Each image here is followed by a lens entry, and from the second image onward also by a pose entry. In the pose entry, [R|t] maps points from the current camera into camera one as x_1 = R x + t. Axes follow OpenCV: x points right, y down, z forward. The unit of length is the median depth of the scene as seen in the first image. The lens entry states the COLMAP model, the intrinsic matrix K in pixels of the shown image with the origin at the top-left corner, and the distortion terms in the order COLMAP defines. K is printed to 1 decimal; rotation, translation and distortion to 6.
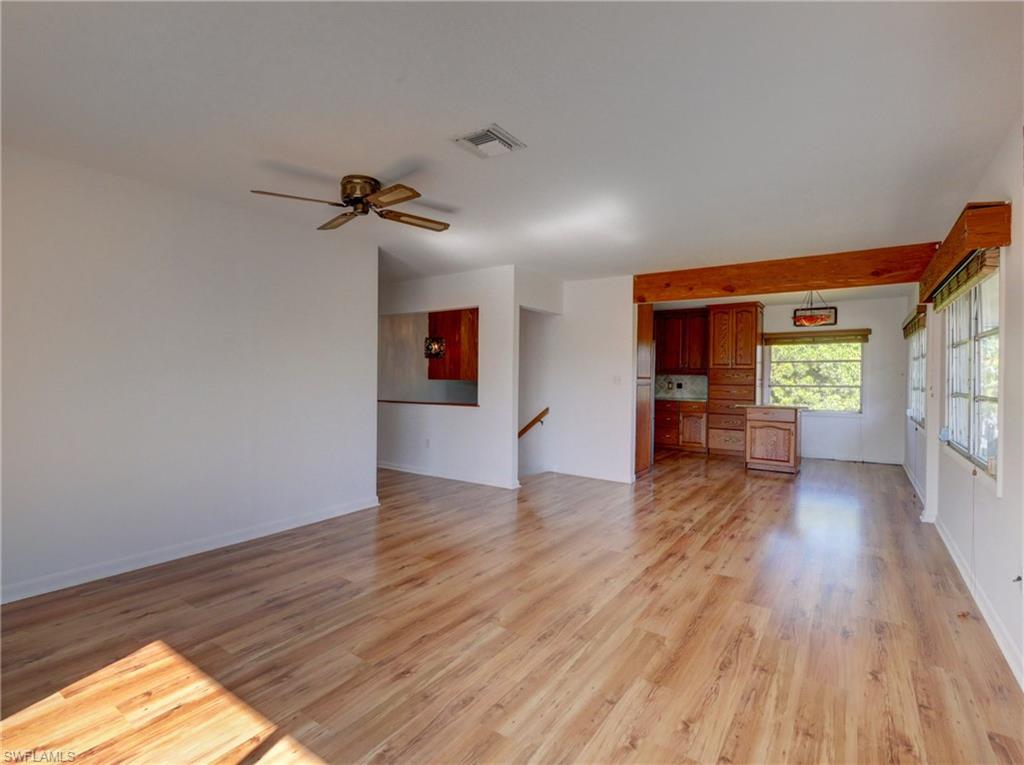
lens RADIAL K [[500.2, 0, 508.0], [0, 500.2, 380.1], [0, 0, 1]] dist [-0.014194, -0.000699]
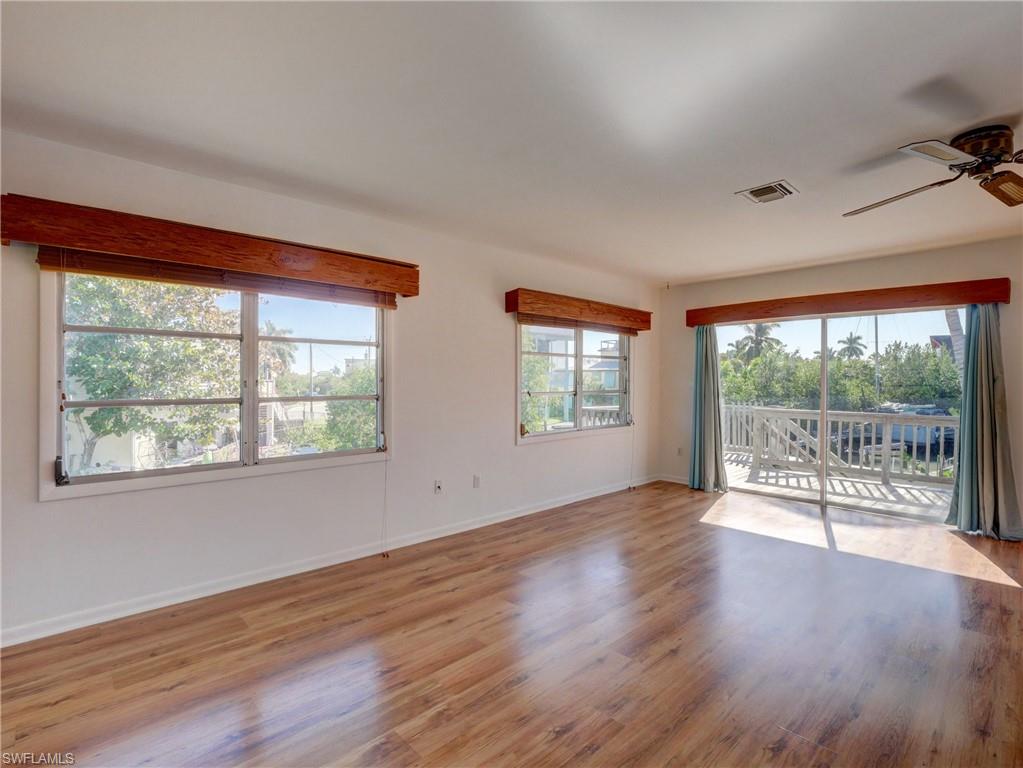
lens RADIAL K [[499.7, 0, 507.5], [0, 499.7, 381.6], [0, 0, 1]] dist [-0.014194, -0.000699]
pose [[-0.977916, -0.009165, 0.208796, 0.266792], [-0.006580, 0.999893, 0.013073, -0.018757], [-0.208894, 0.011410, -0.977872, 1.926143]]
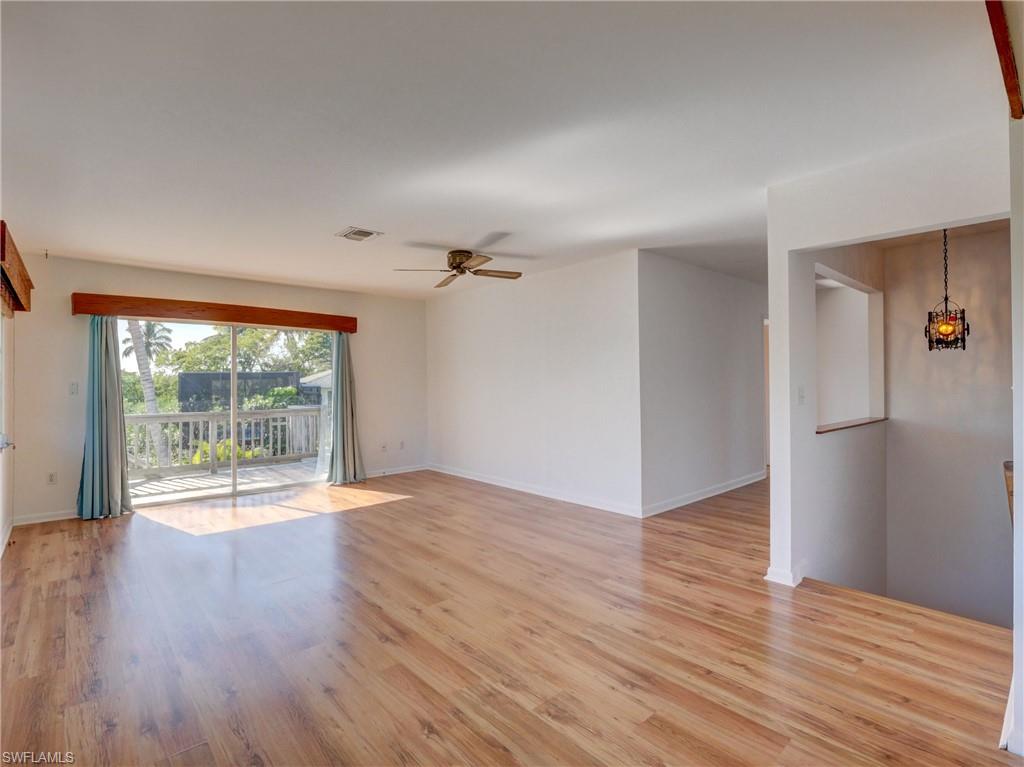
lens RADIAL K [[500.2, 0, 508.0], [0, 500.2, 381.1], [0, 0, 1]] dist [-0.014194, -0.000699]
pose [[-0.236570, -0.010261, -0.971560, 1.124484], [-0.005288, 0.999943, -0.009273, -0.001645], [0.971600, 0.002944, -0.236611, 1.503814]]
